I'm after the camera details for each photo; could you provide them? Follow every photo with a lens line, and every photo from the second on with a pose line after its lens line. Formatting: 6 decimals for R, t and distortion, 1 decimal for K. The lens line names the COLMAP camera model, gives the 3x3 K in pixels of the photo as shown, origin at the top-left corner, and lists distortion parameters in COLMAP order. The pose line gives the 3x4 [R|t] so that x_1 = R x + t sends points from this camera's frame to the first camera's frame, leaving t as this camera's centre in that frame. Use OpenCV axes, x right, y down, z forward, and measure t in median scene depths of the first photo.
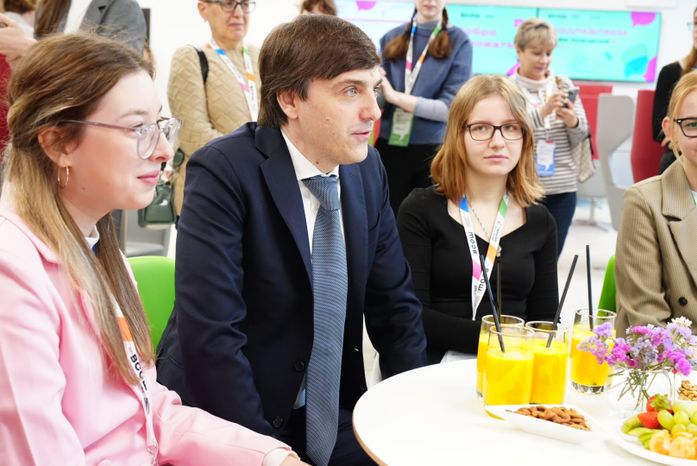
lens RADIAL K [[1050.9, 0, 341.5], [0, 1050.9, 230.9], [0, 0, 1]] dist [0.008871, 0.000000]
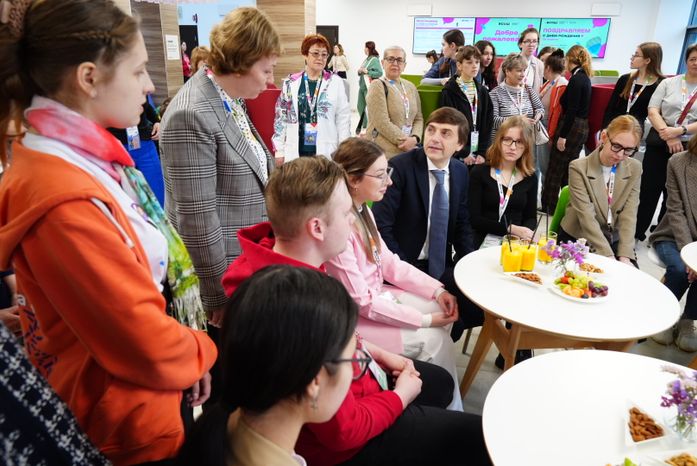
lens RADIAL K [[530.1, 0, 353.0], [0, 530.1, 235.2], [0, 0, 1]] dist [-0.008877, 0.012092]
pose [[0.990380, 0.026631, -0.135784, -0.064819], [0.000862, 0.980098, 0.198512, -0.198145], [0.138368, -0.196719, 0.970647, -0.368706]]
